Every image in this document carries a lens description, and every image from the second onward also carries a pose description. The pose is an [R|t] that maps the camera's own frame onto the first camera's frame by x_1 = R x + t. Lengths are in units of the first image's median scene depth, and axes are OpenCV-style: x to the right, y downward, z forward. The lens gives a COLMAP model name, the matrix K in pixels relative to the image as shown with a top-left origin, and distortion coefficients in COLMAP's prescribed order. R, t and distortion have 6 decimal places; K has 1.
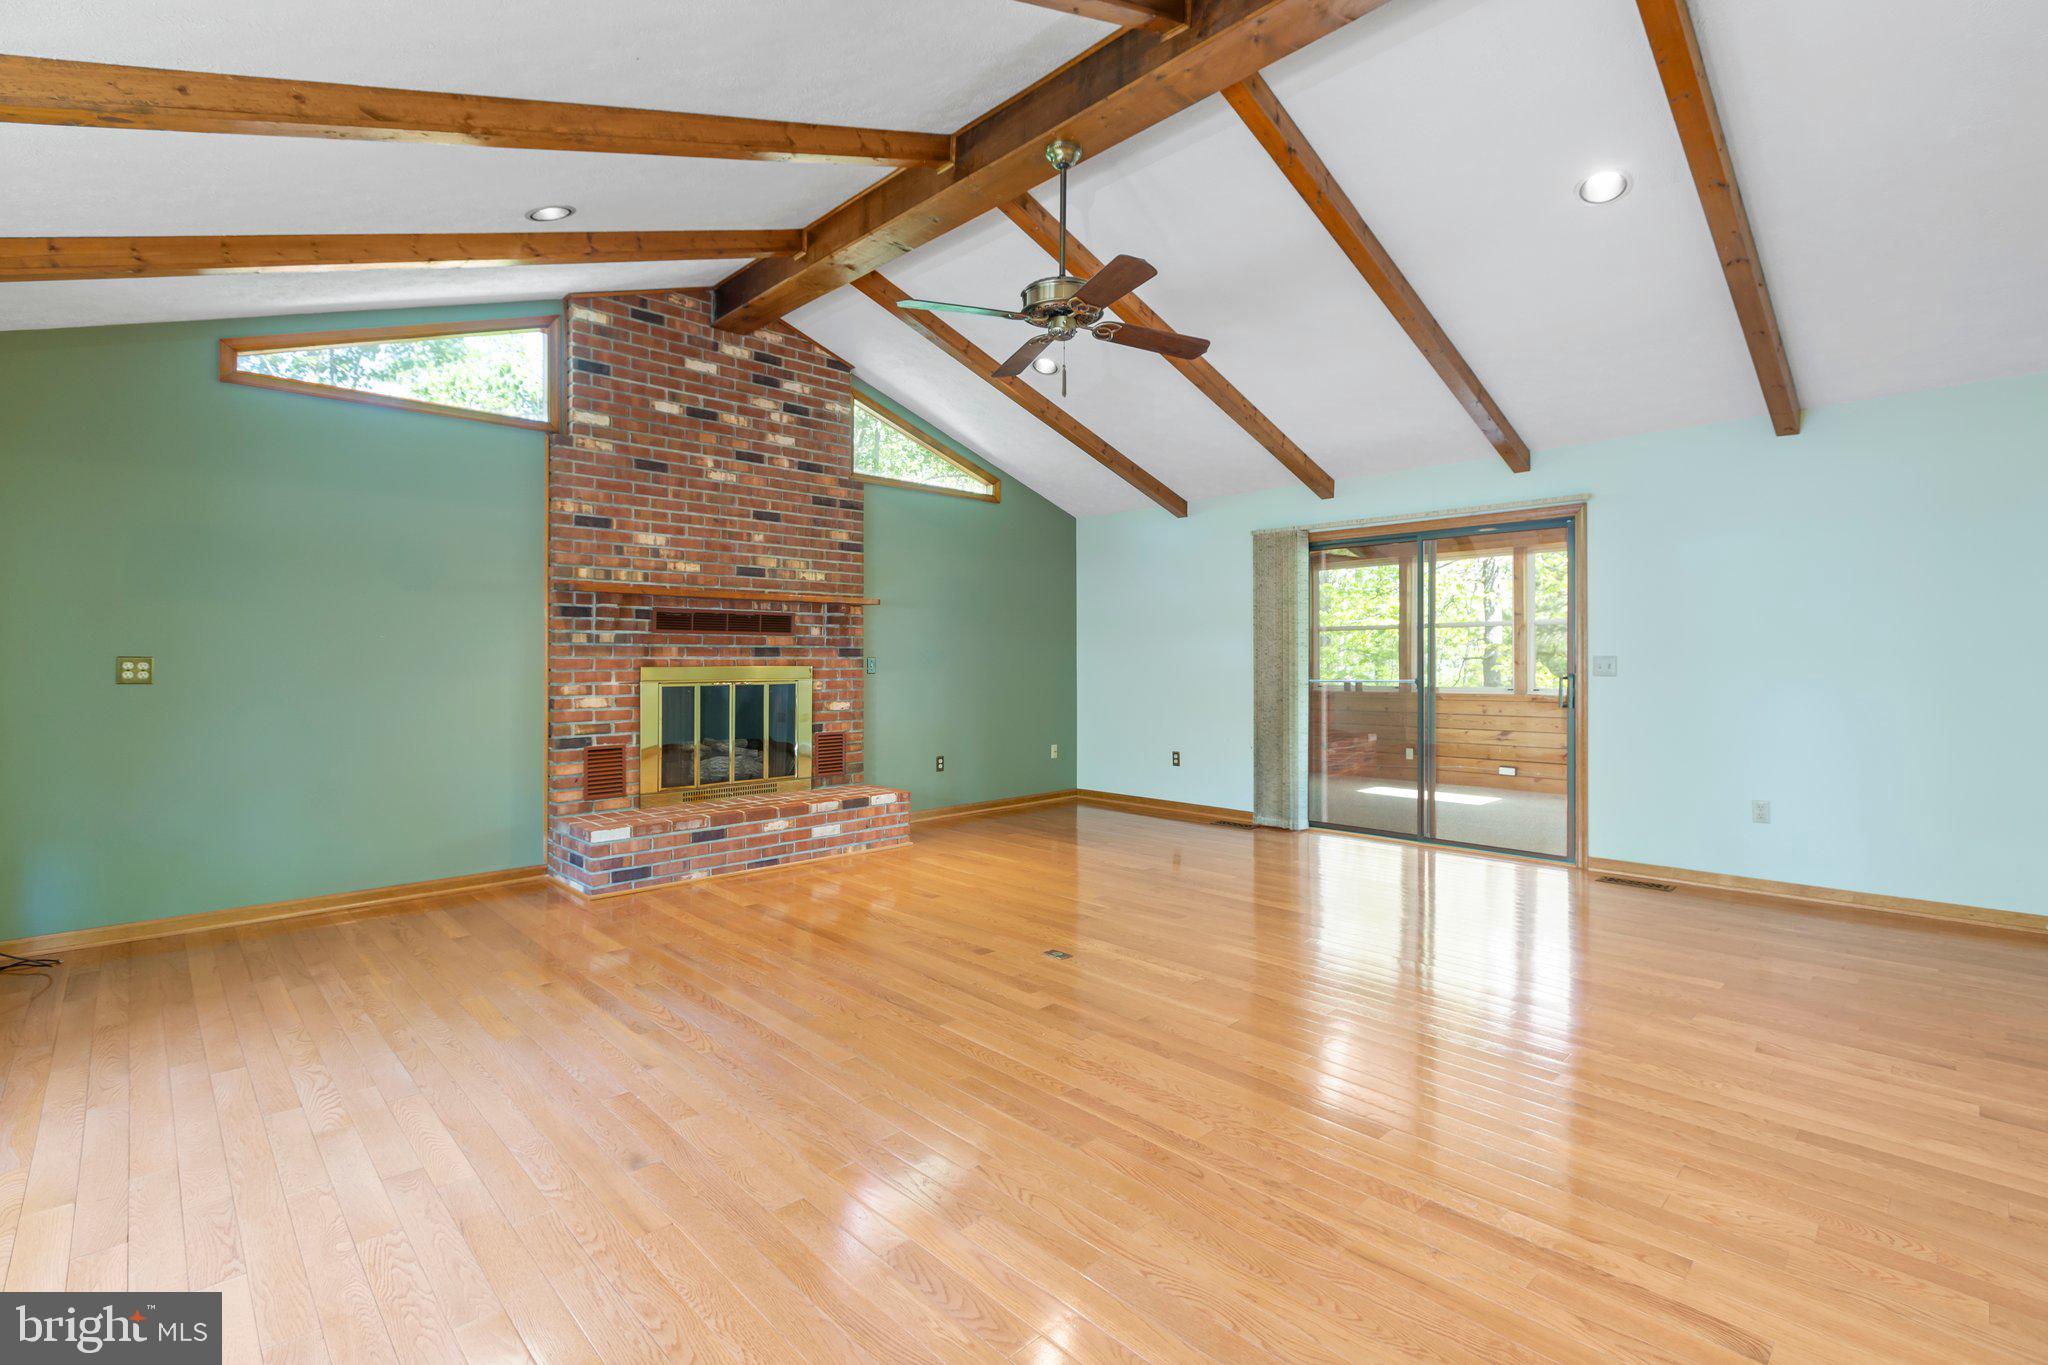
lens RADIAL K [[931.2, 0, 1025.7], [0, 931.2, 657.7], [0, 0, 1]] dist [-0.001631, 0.000111]
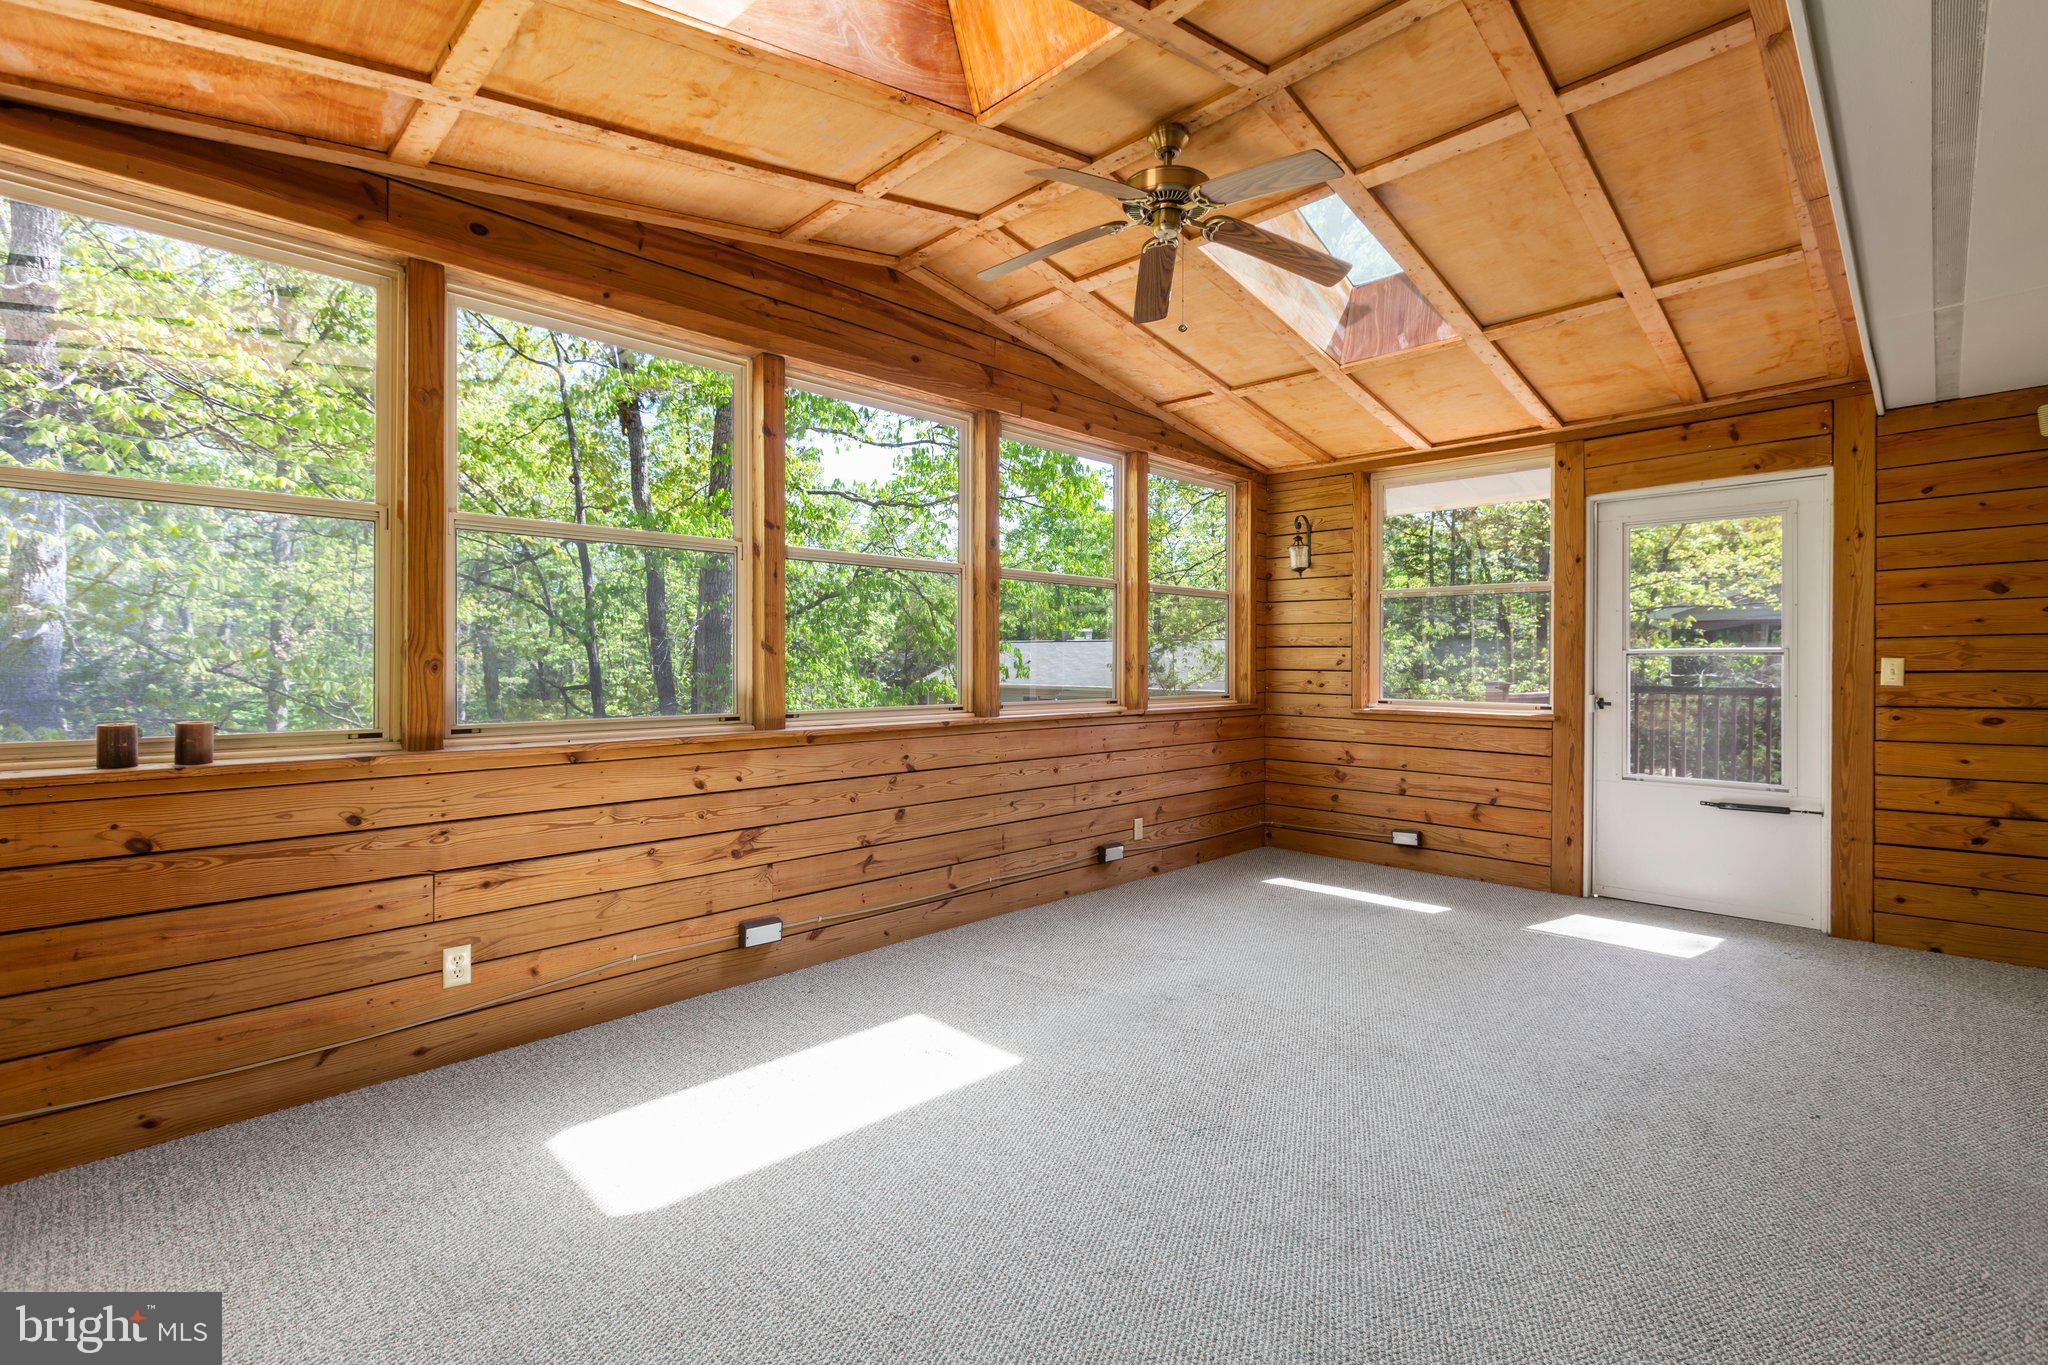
lens RADIAL K [[907.6, 0, 1029.8], [0, 907.6, 677.8], [0, 0, 1]] dist [0.002792, 0.000647]
pose [[-0.015526, -0.009865, 0.999831, 0.145890], [-0.000453, 0.999951, 0.009859, 0.013690], [-0.999879, -0.000300, -0.015530, 0.890872]]
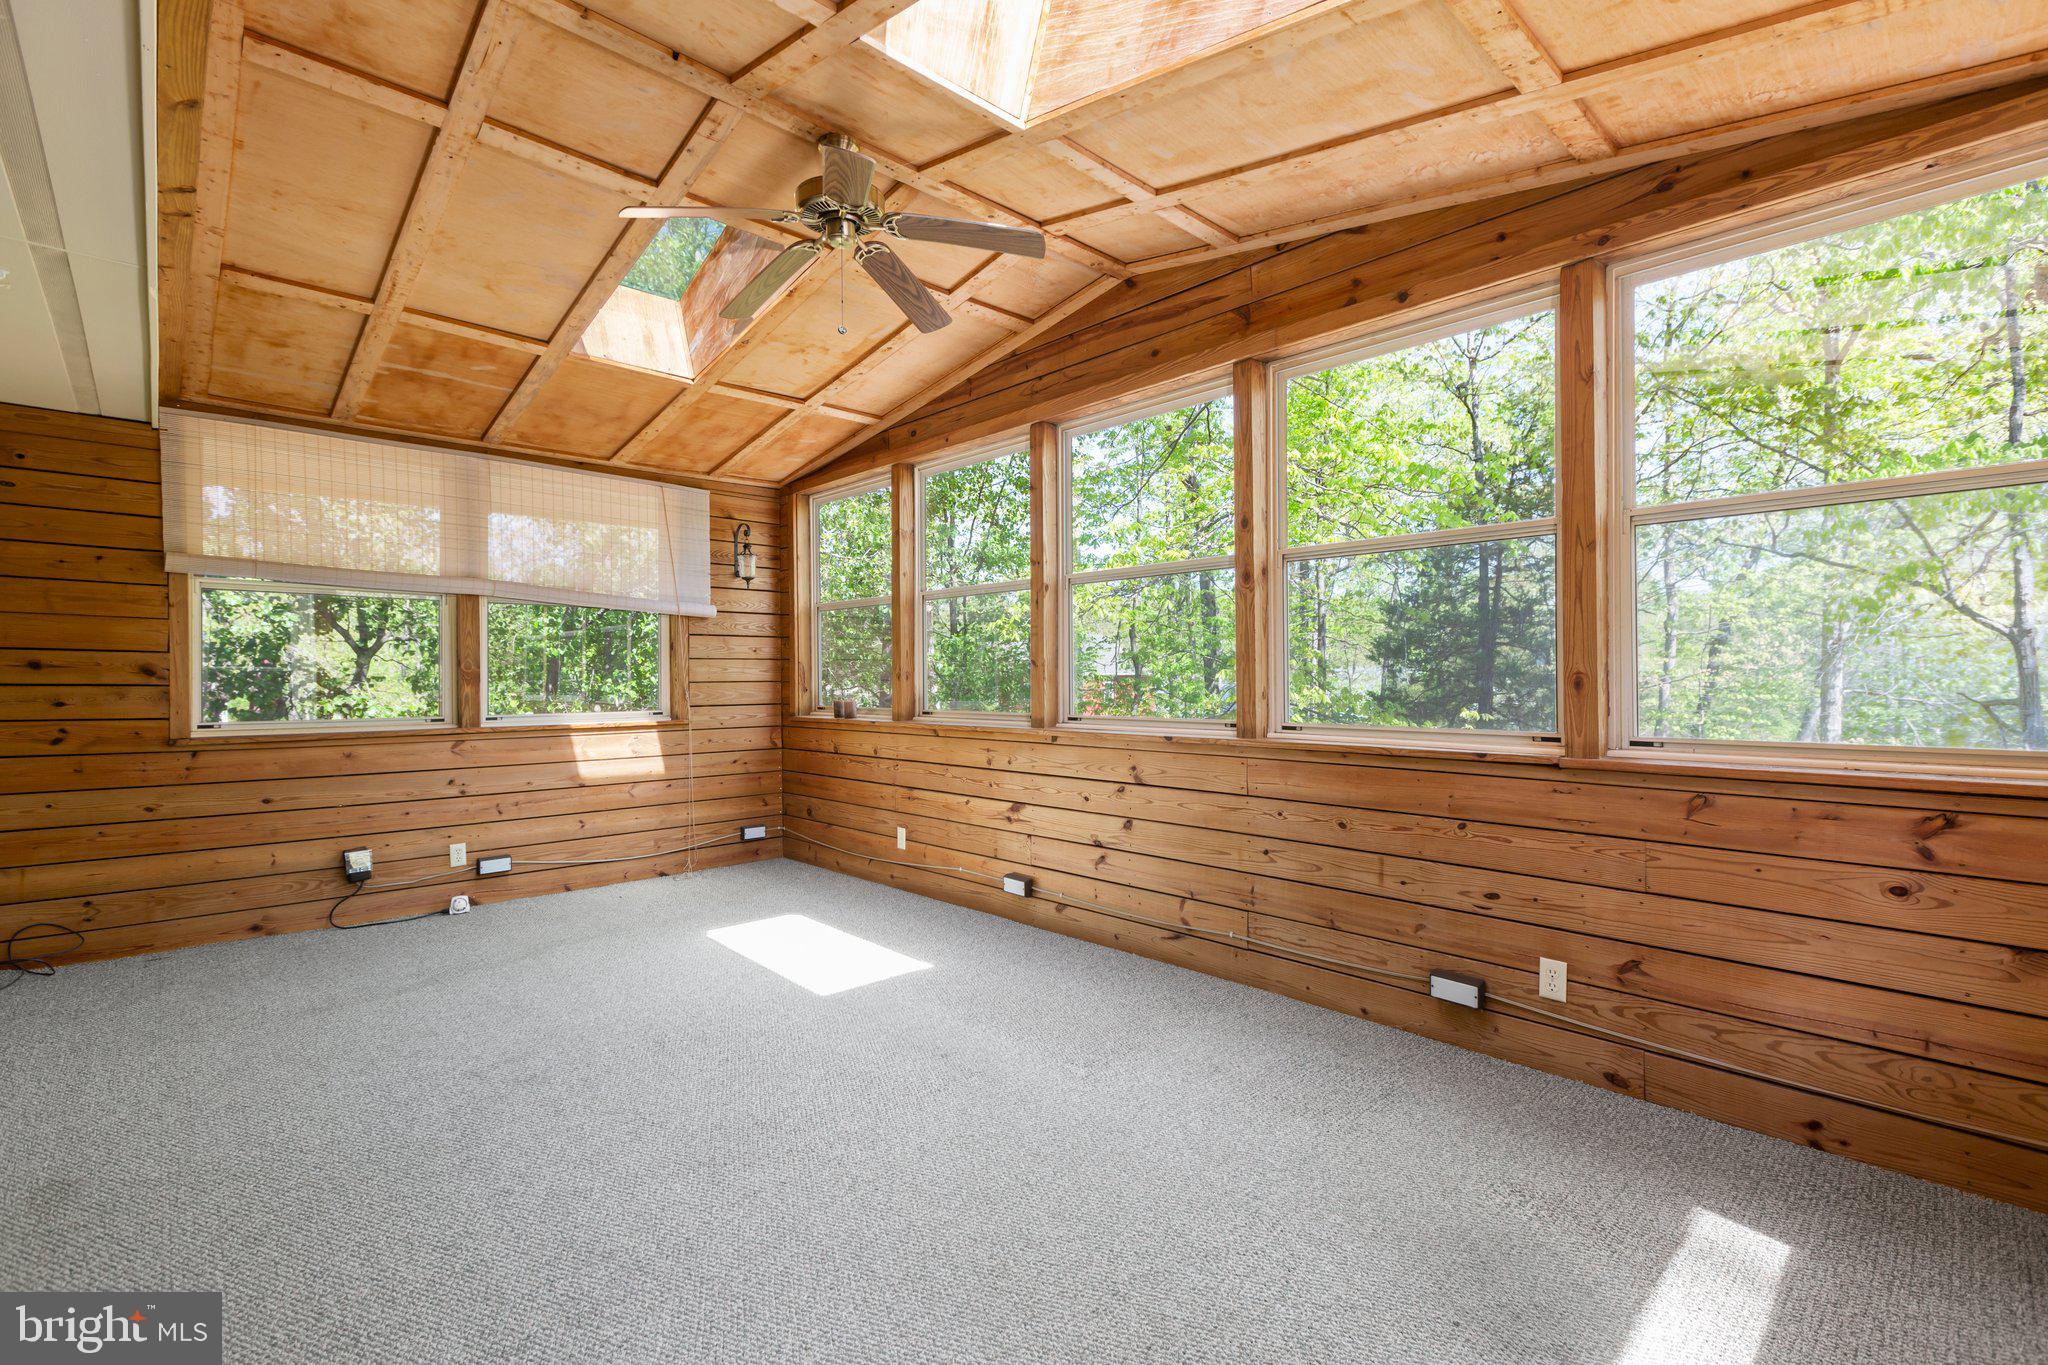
lens RADIAL K [[907.6, 0, 1029.8], [0, 907.6, 677.8], [0, 0, 1]] dist [0.002792, 0.000647]
pose [[0.999957, 0.000103, -0.009231, 0.525984], [-0.000103, 1.000000, -0.000035, 0.013616], [0.009231, 0.000036, 0.999957, 0.525722]]
